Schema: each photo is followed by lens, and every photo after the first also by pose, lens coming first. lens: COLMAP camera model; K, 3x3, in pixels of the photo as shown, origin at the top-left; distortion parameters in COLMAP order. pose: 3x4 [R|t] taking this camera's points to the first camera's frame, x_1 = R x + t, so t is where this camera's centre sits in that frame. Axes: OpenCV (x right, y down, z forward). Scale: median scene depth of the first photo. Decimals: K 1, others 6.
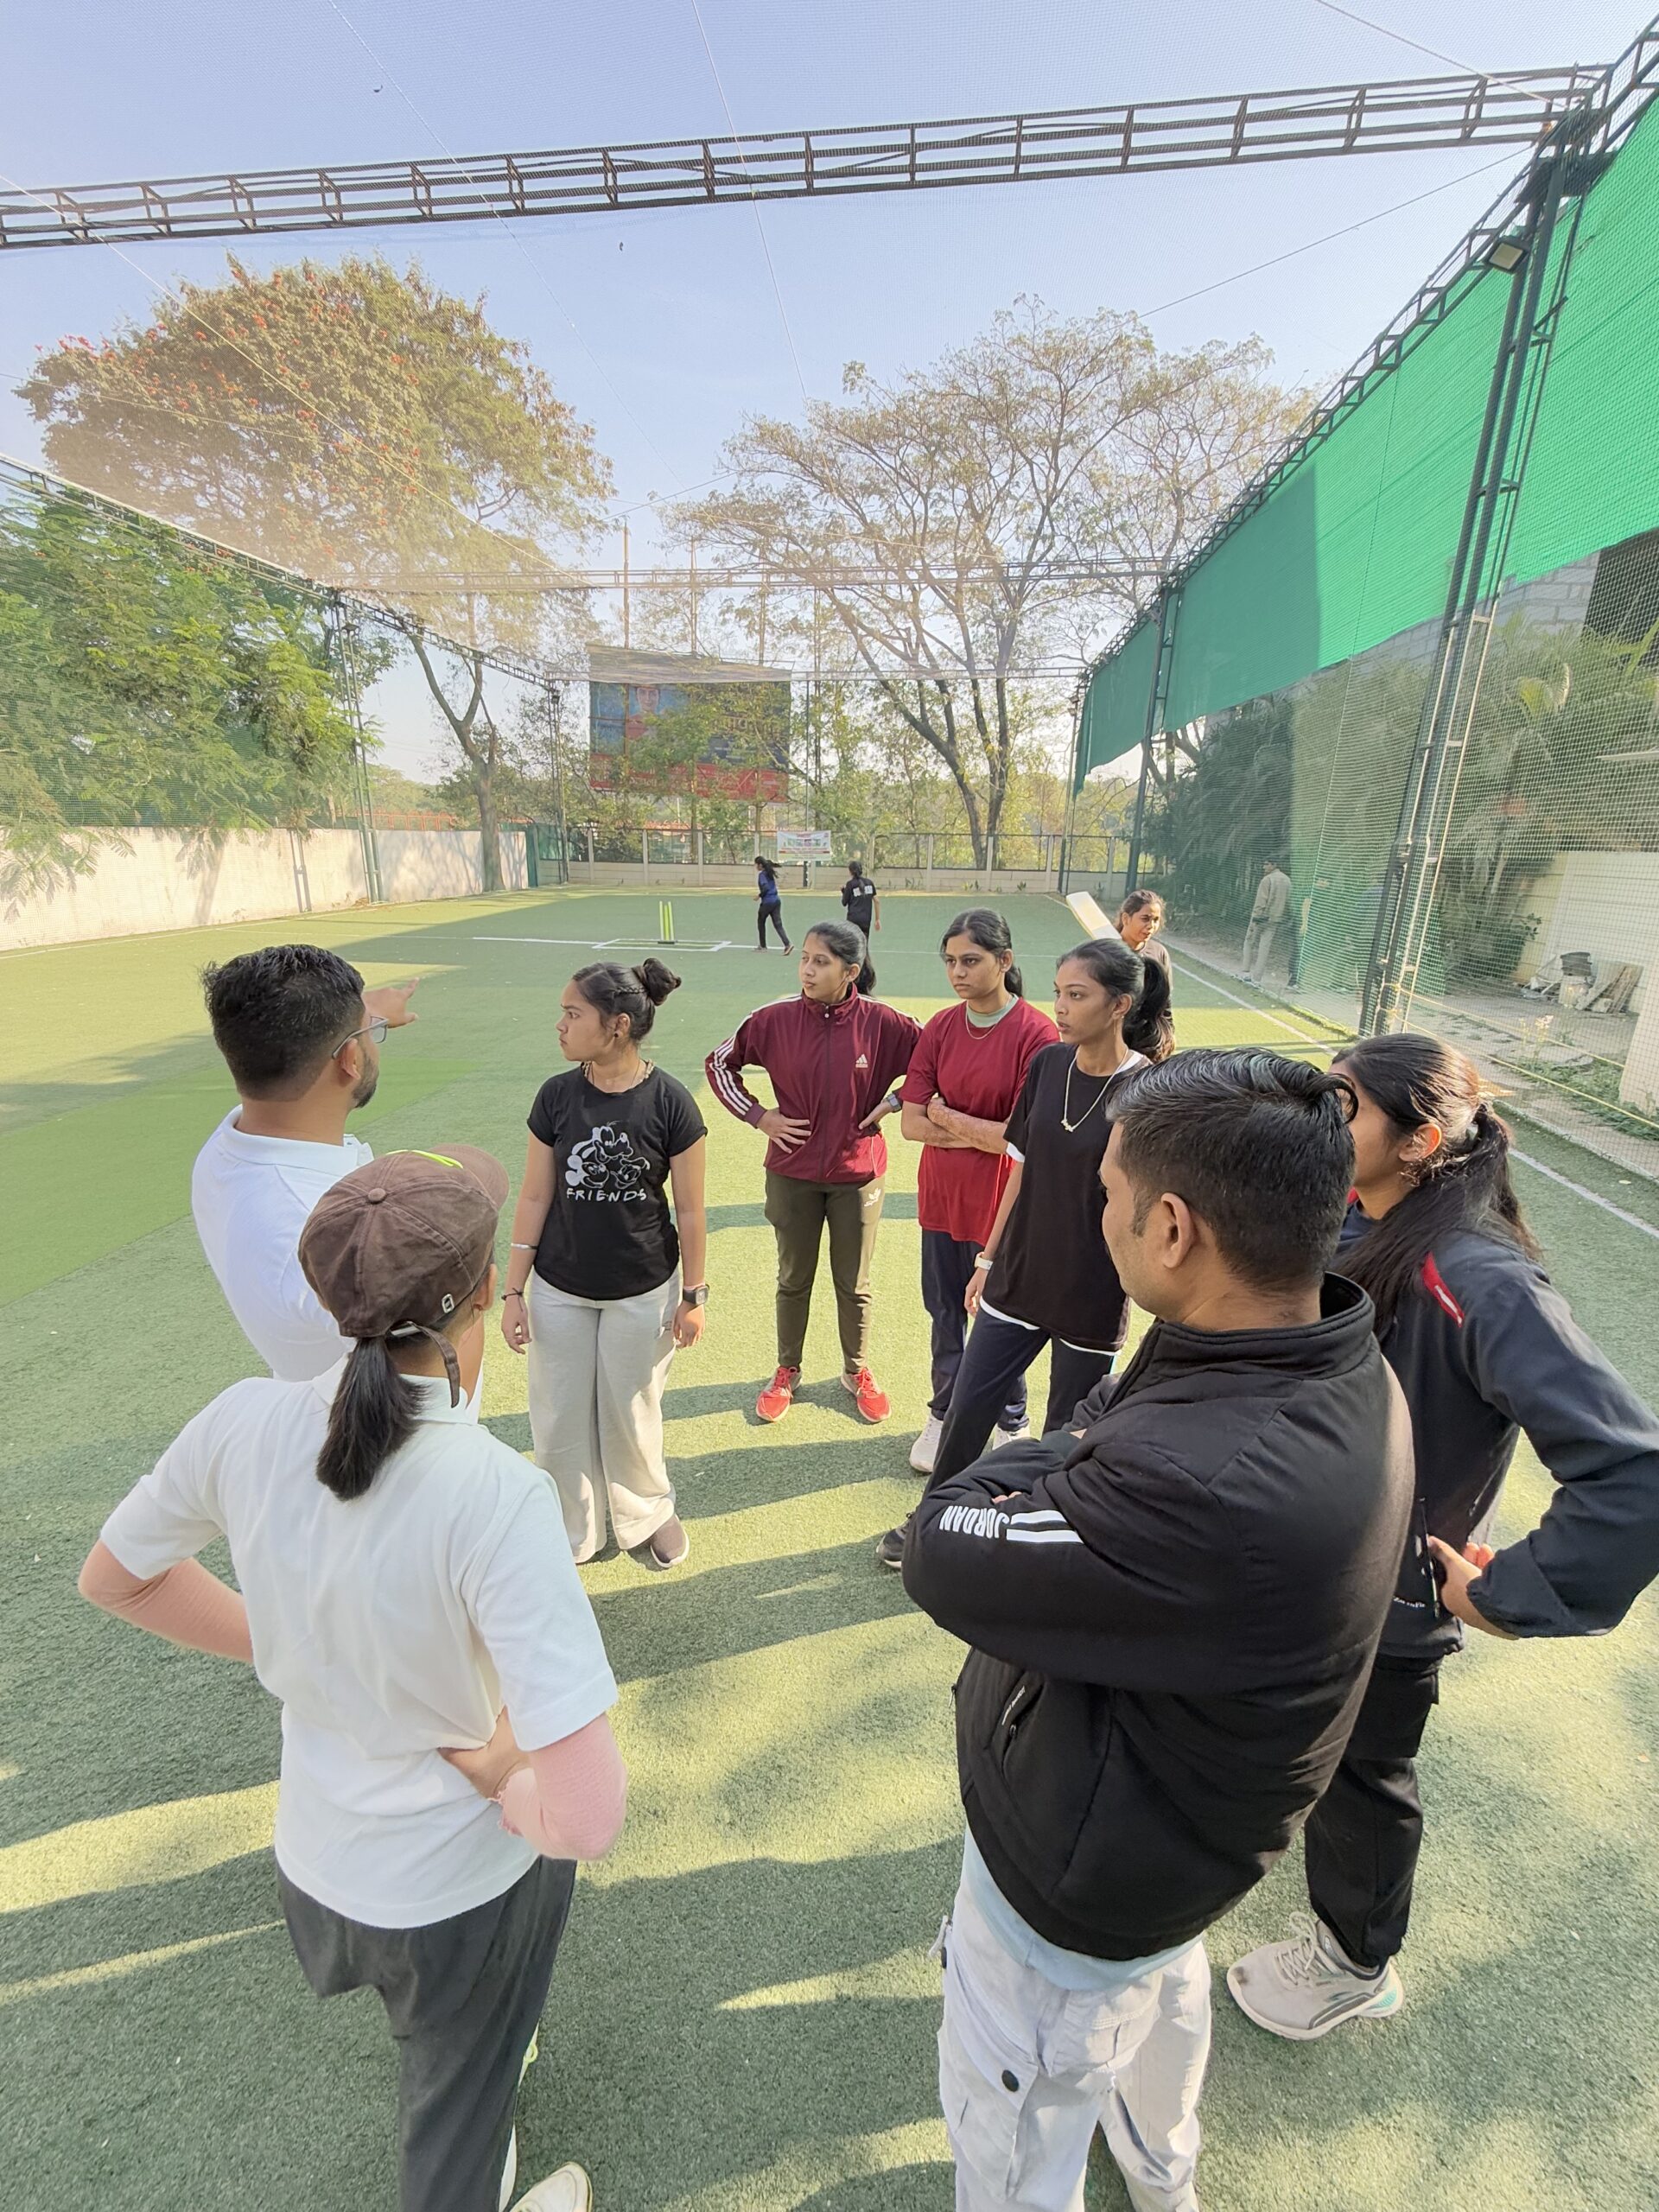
lens RADIAL K [[900.2, 0, 829.5], [0, 900.2, 1106.0], [0, 0, 1]] dist [-0.001143, -0.000019]
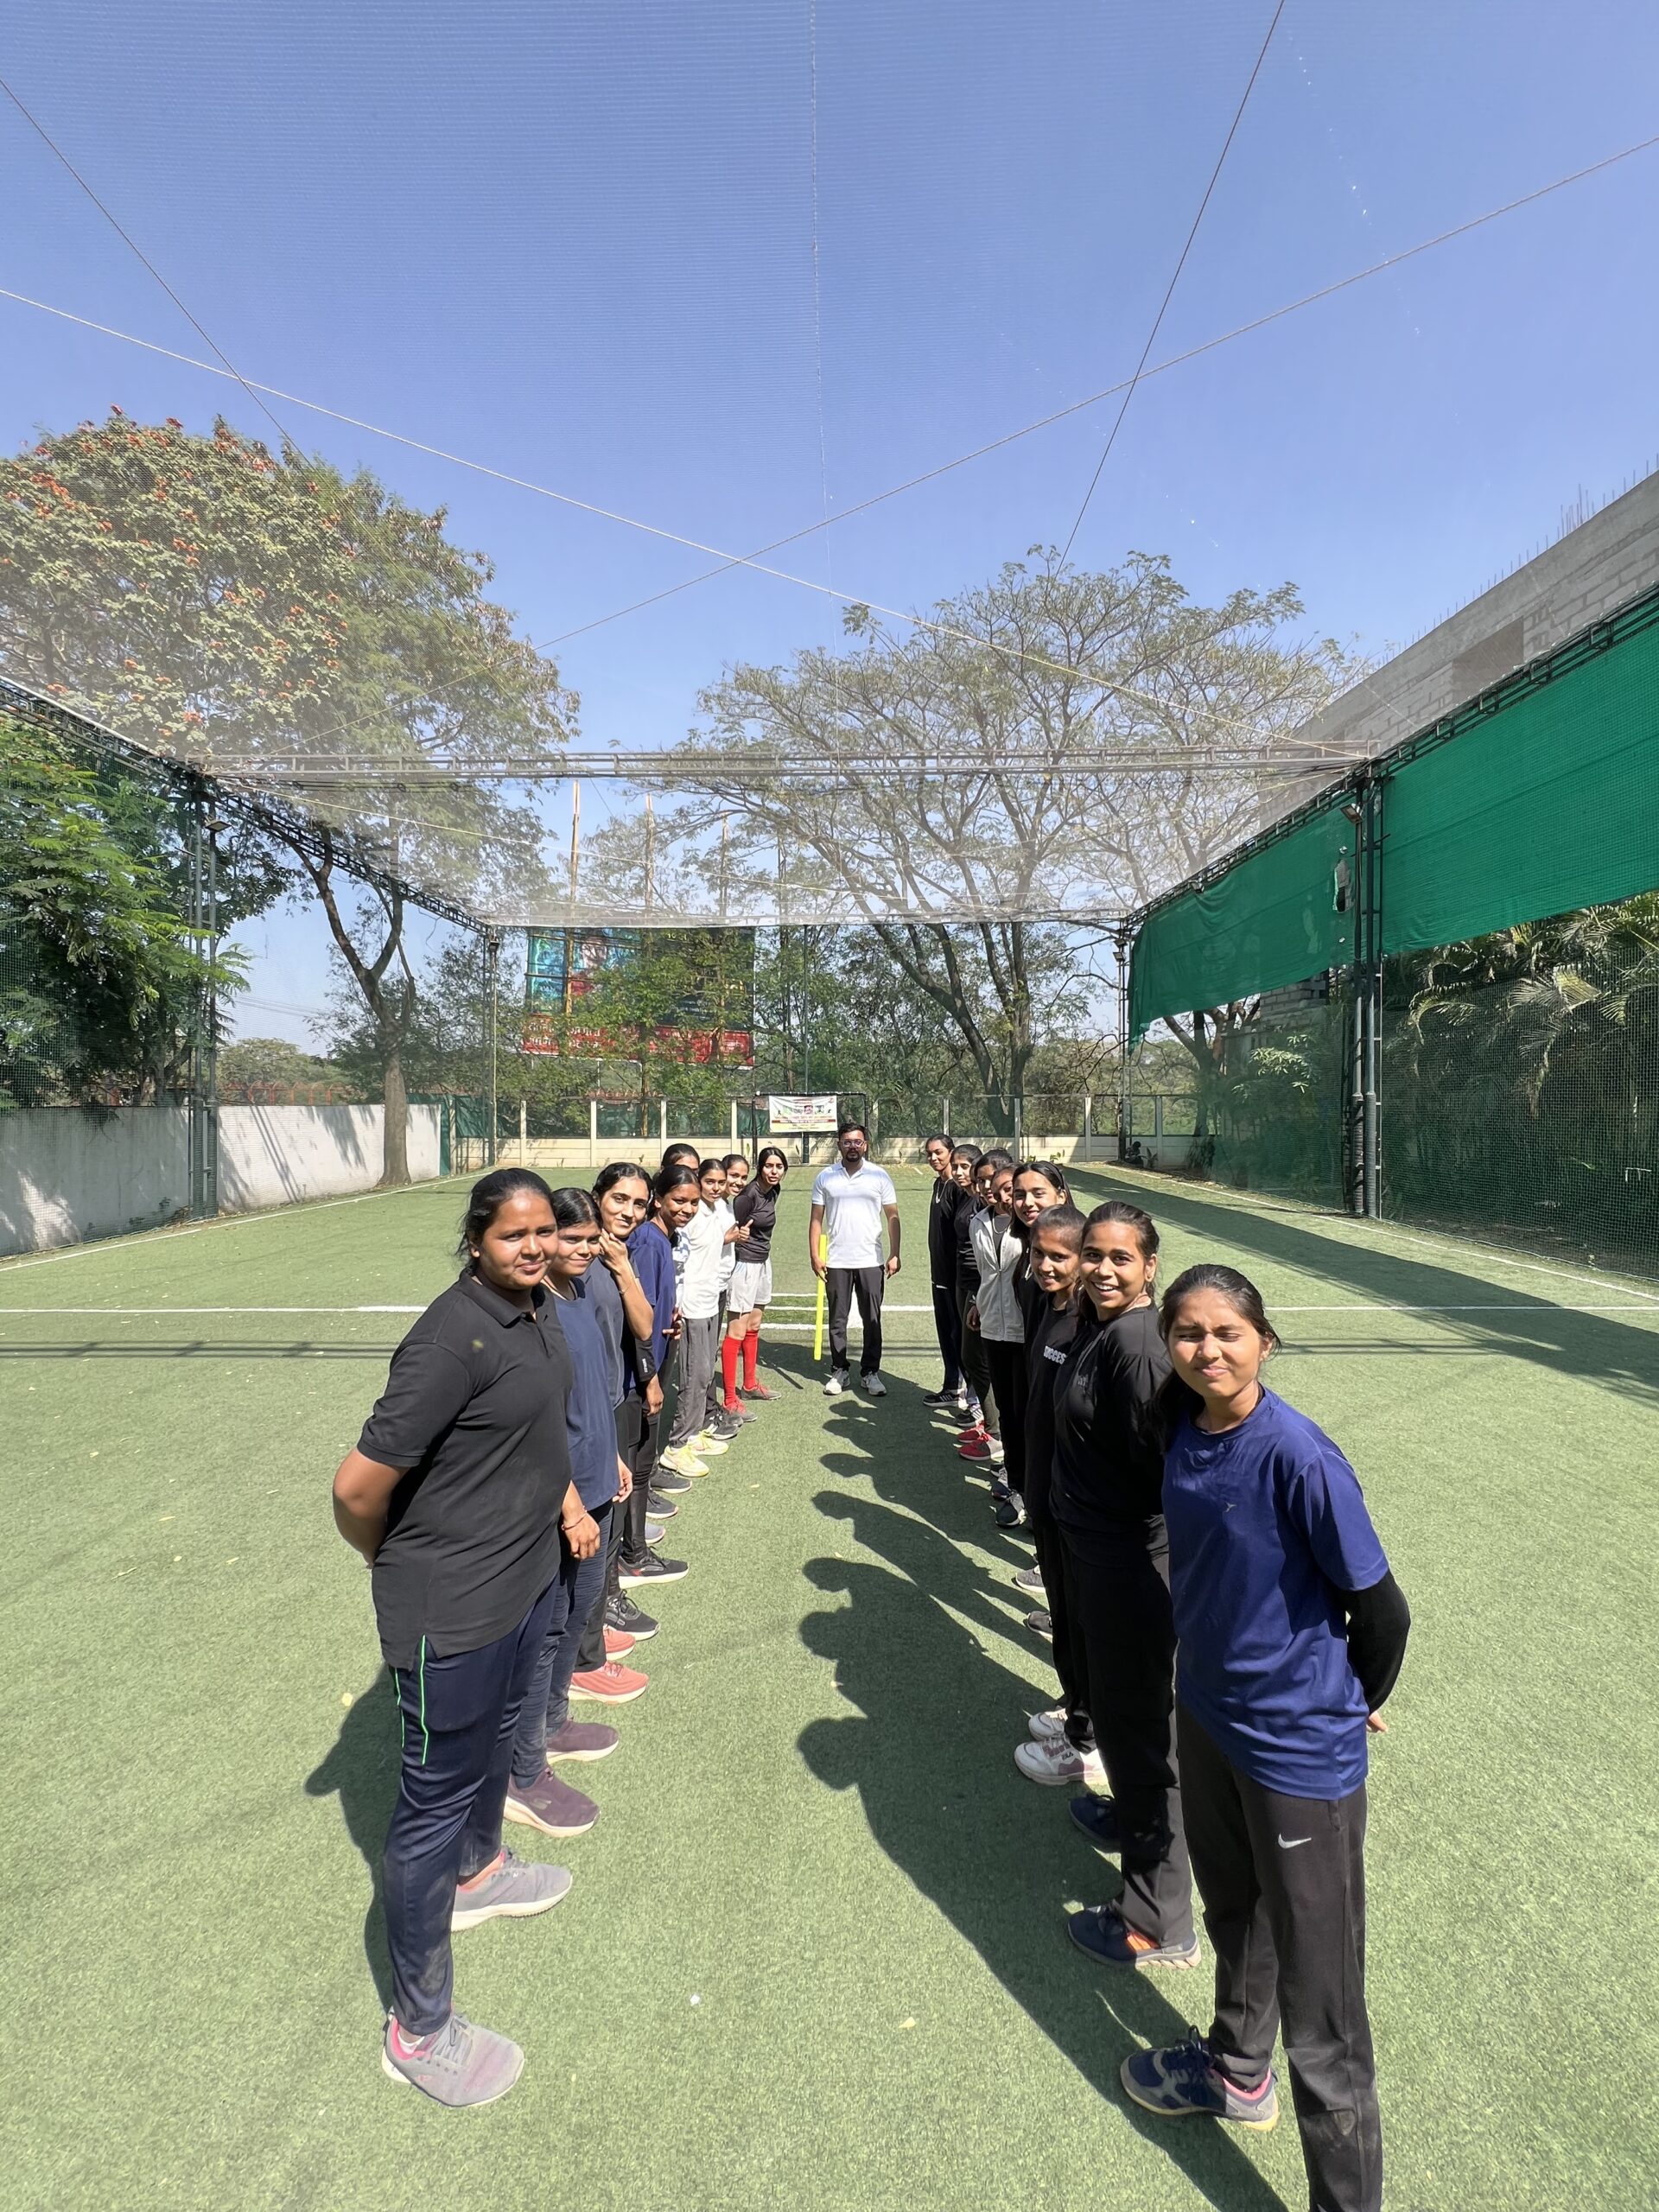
lens RADIAL K [[888.5, 0, 829.5], [0, 888.5, 1106.0], [0, 0, 1]] dist [-0.000378, -0.000062]
pose [[0.992839, -0.022112, 0.117398, -0.096328], [0.053858, 0.960032, -0.274659, -0.073358], [-0.106632, 0.279015, 0.954348, 0.230627]]
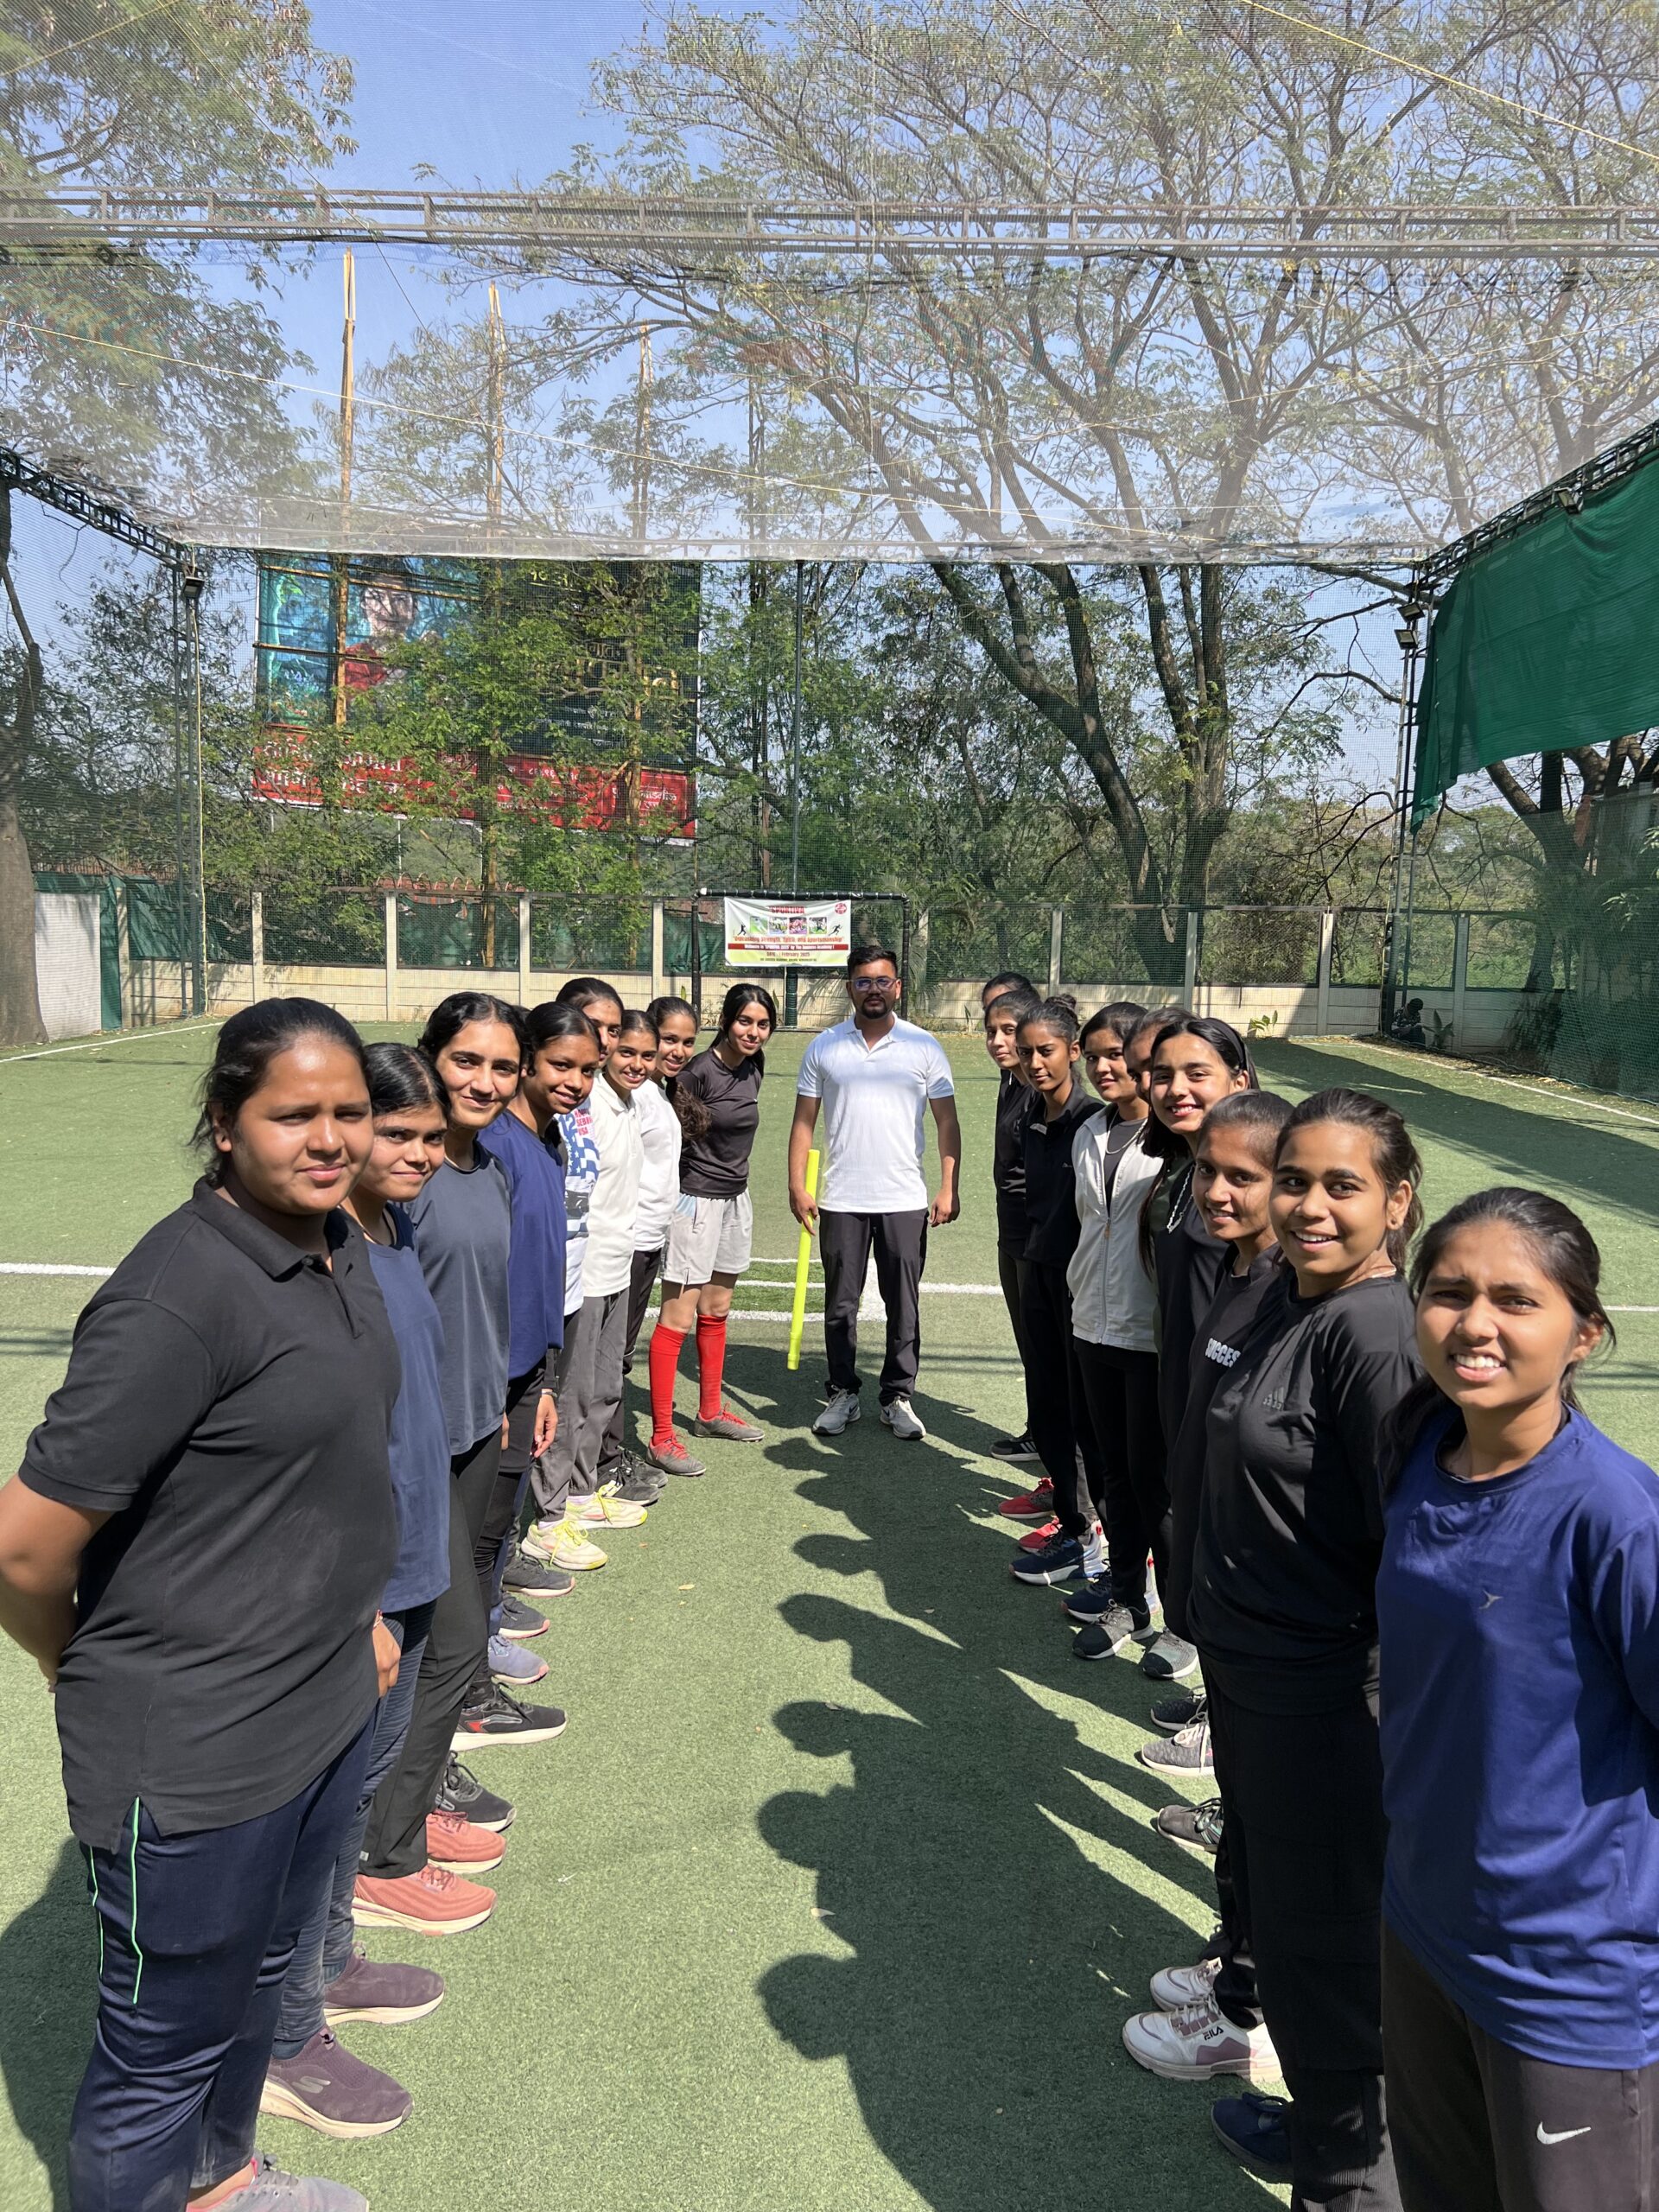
lens RADIAL K [[1673.4, 0, 829.5], [0, 1673.4, 1106.0], [0, 0, 1]] dist [0.078023, -0.090109]
pose [[0.993640, -0.009908, 0.112166, -0.096776], [0.028609, 0.985648, -0.166370, -0.072289], [-0.108908, 0.168521, 0.979663, 0.226973]]
